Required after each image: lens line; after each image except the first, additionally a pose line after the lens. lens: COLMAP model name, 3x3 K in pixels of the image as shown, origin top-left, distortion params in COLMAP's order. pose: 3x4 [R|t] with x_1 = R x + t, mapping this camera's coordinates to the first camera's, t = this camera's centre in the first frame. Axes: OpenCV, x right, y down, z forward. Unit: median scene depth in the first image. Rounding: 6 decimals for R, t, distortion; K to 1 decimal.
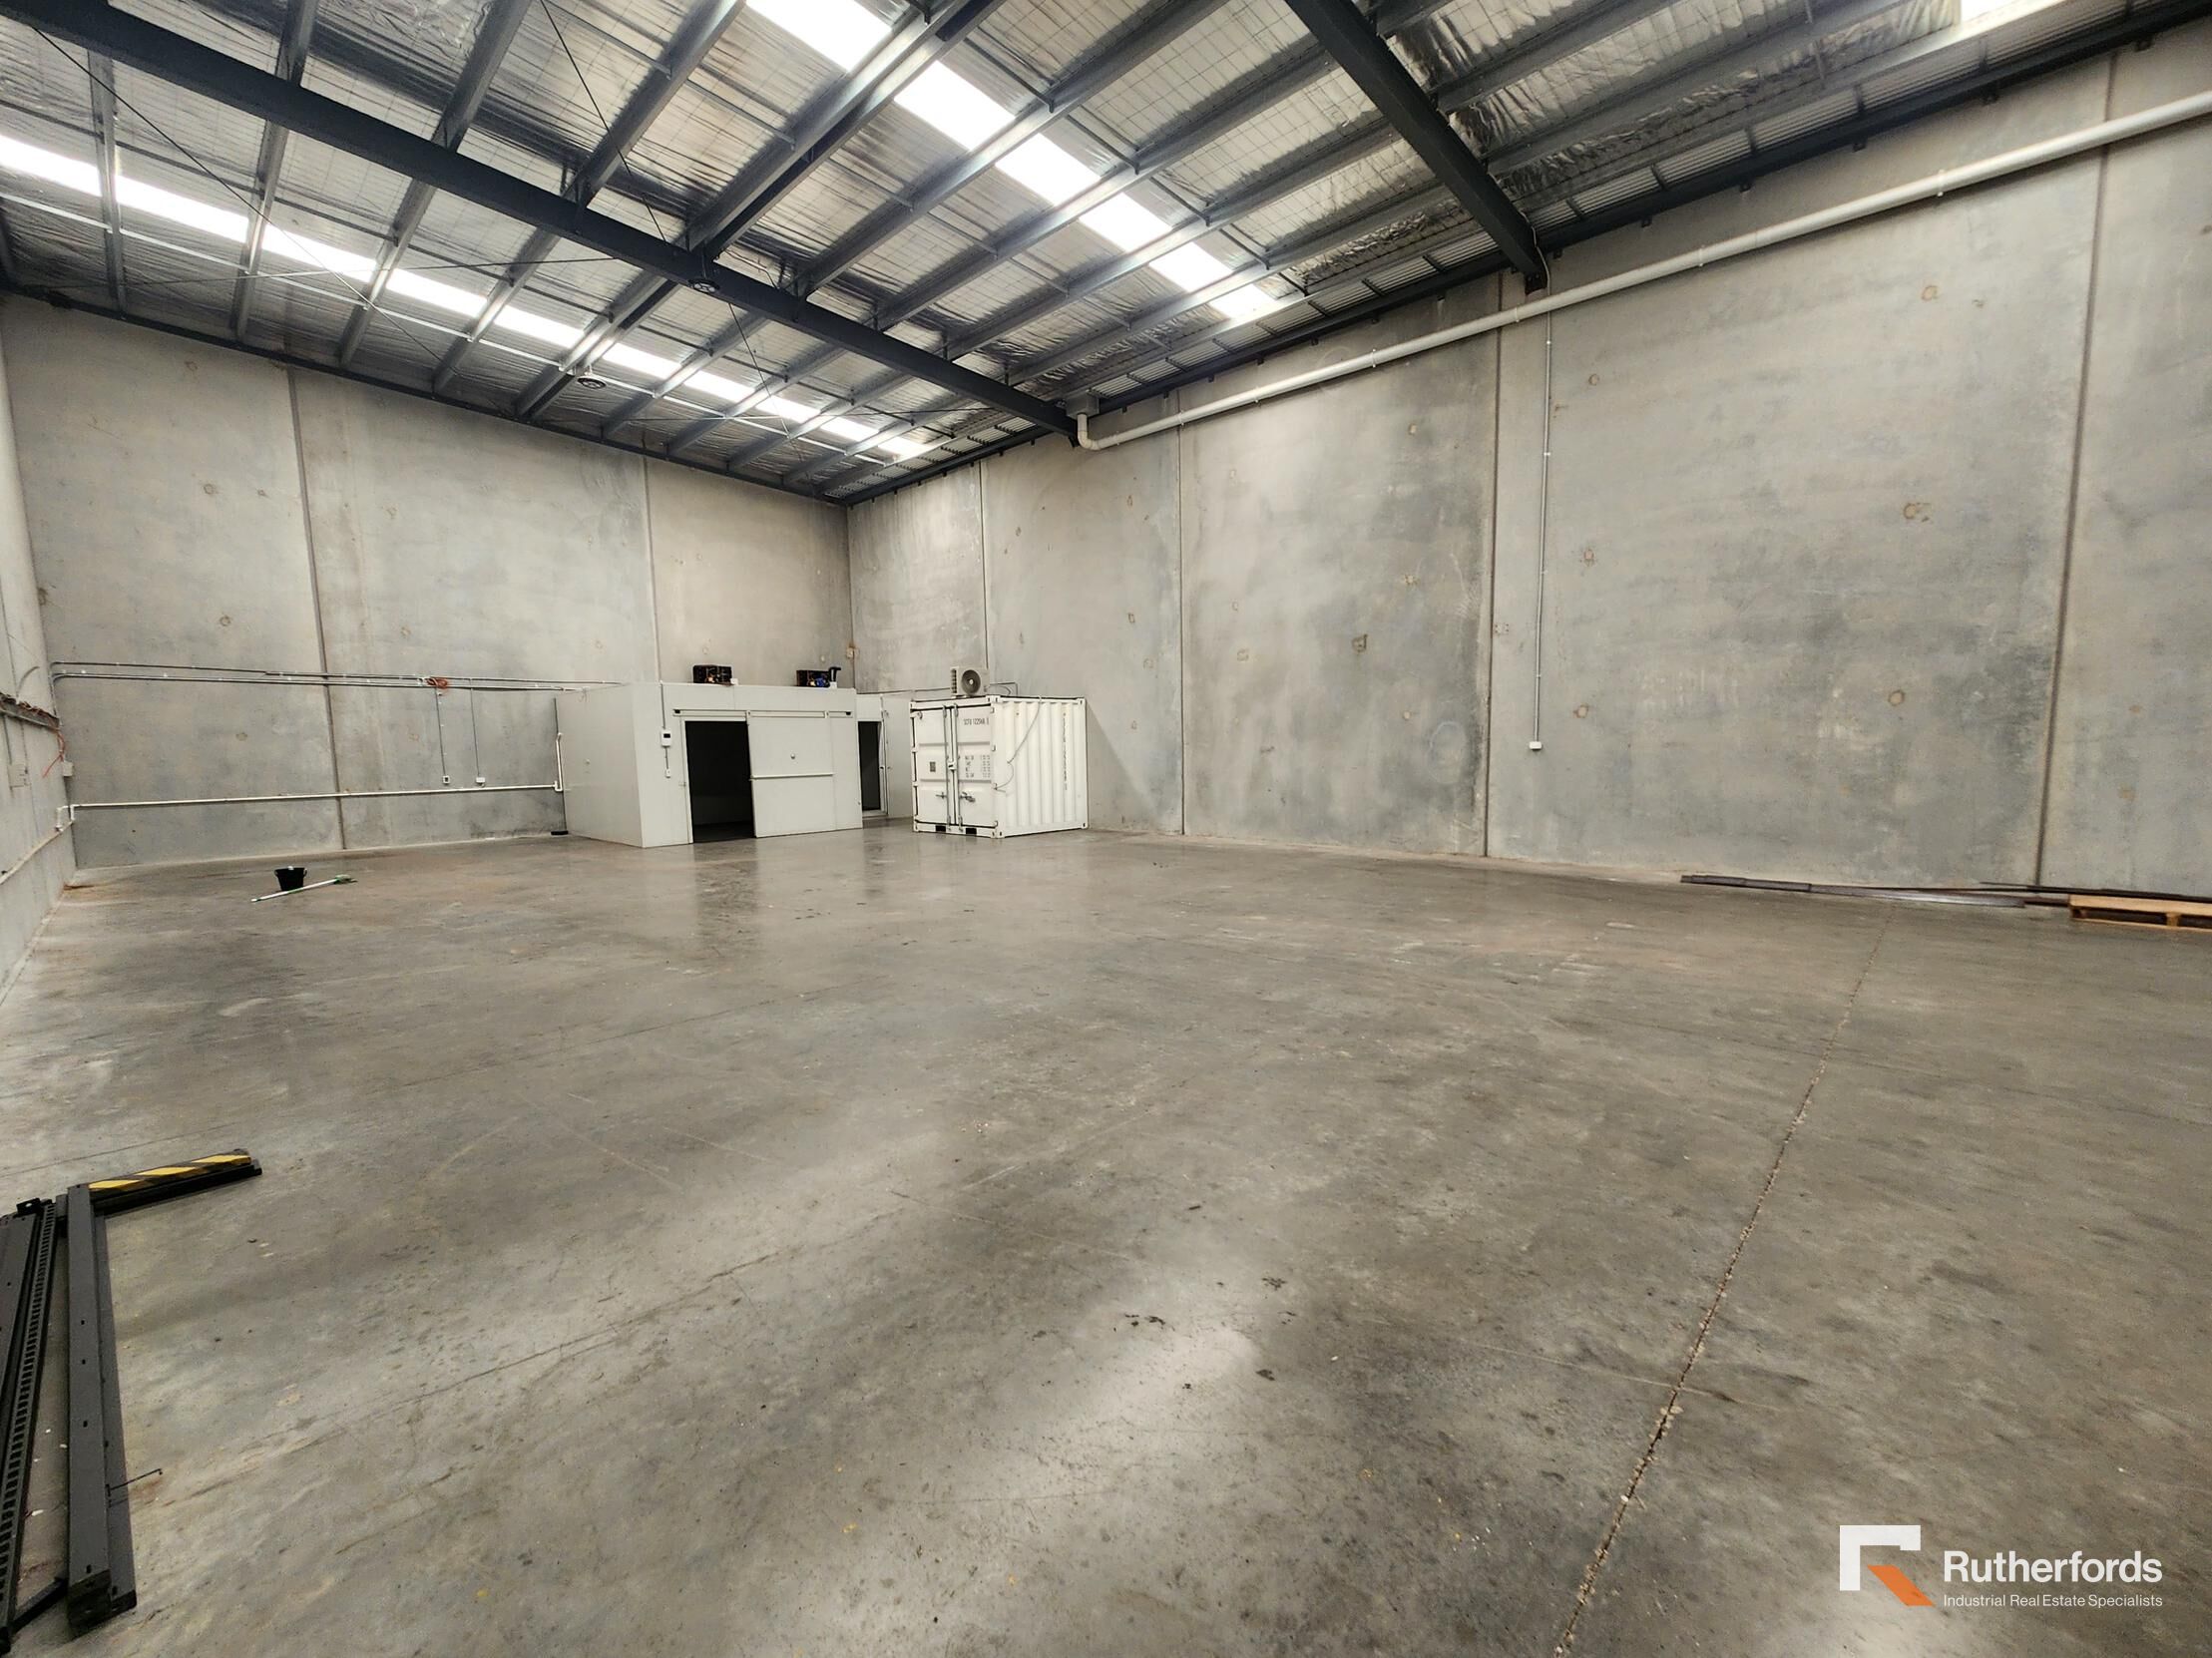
lens RADIAL K [[897.8, 0, 1110.0], [0, 897.8, 844.6], [0, 0, 1]] dist [-0.001982, -0.000124]
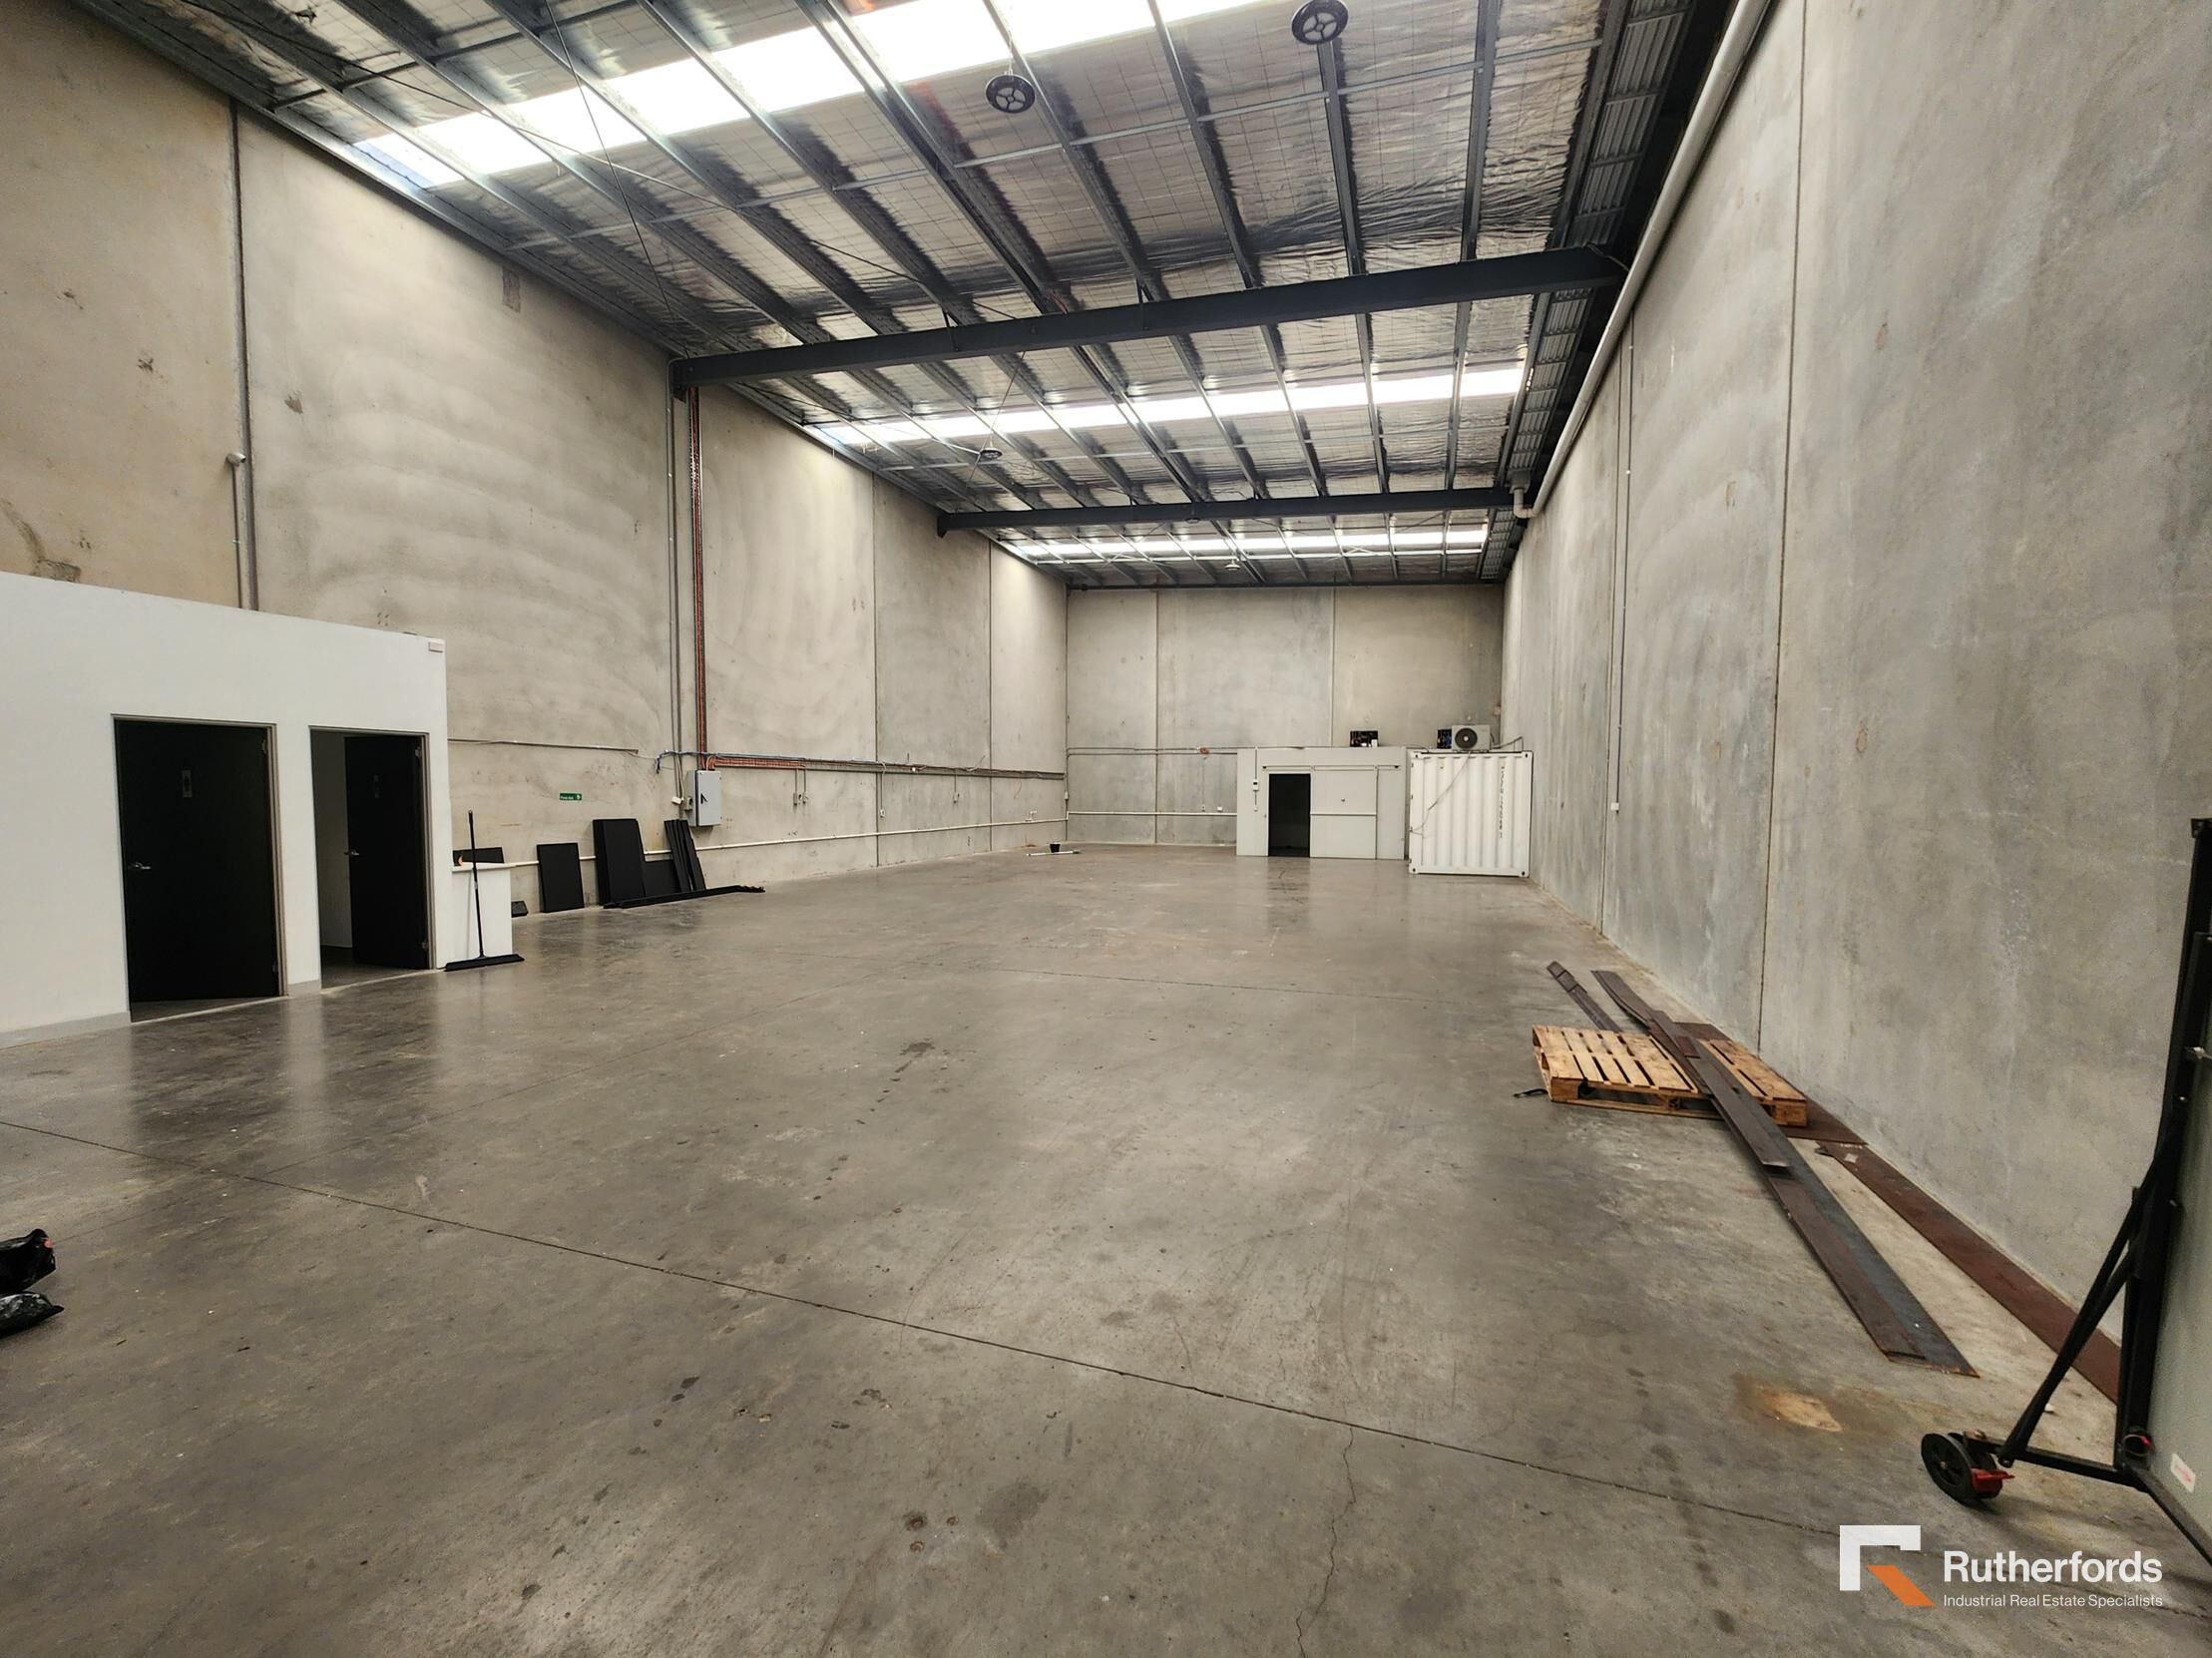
lens RADIAL K [[897.8, 0, 1110.0], [0, 897.8, 844.6], [0, 0, 1]] dist [-0.001982, -0.000124]
pose [[0.426533, 0.073404, -0.901488, 0.745658], [-0.109754, 0.993537, 0.028970, -0.033635], [0.897788, 0.086585, 0.431833, 0.116431]]
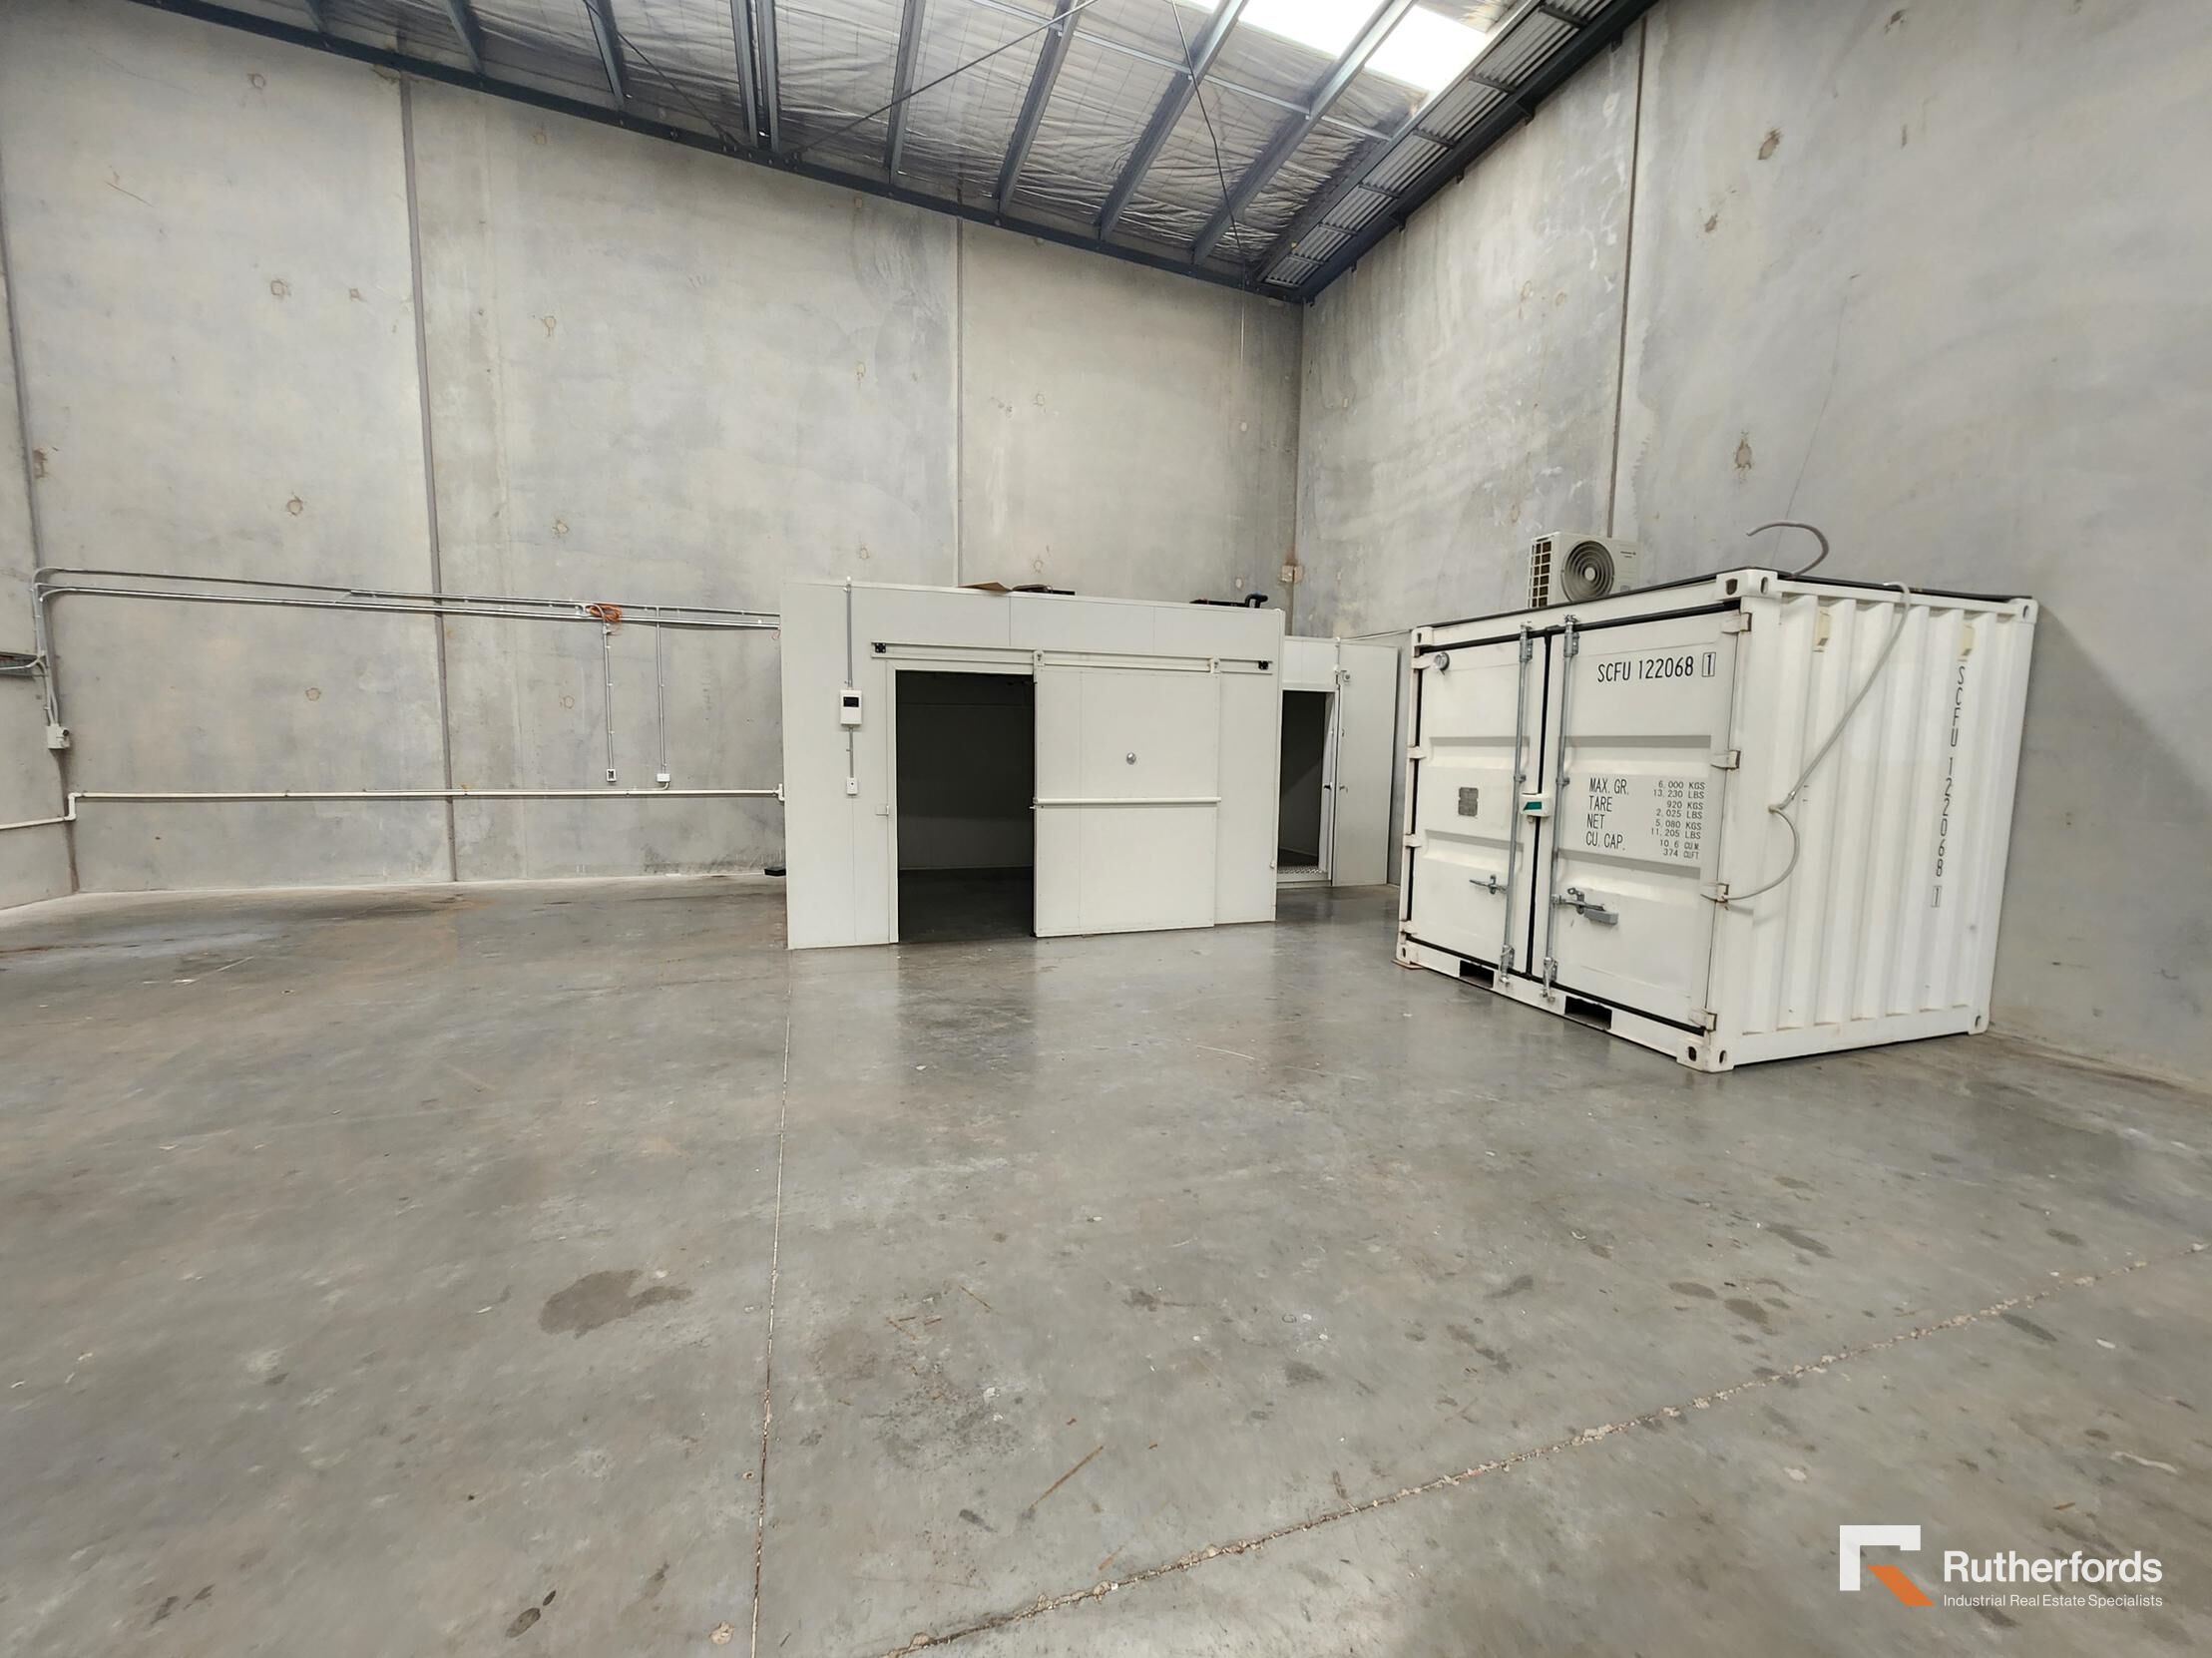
lens RADIAL K [[918.9, 0, 1125.9], [0, 918.9, 848.3], [0, 0, 1]] dist [-0.002502, -0.000060]
pose [[0.895874, 0.080952, -0.436870, -0.160416], [-0.079654, 0.996594, 0.021326, -0.065923], [0.437109, 0.015693, 0.899272, 0.614537]]
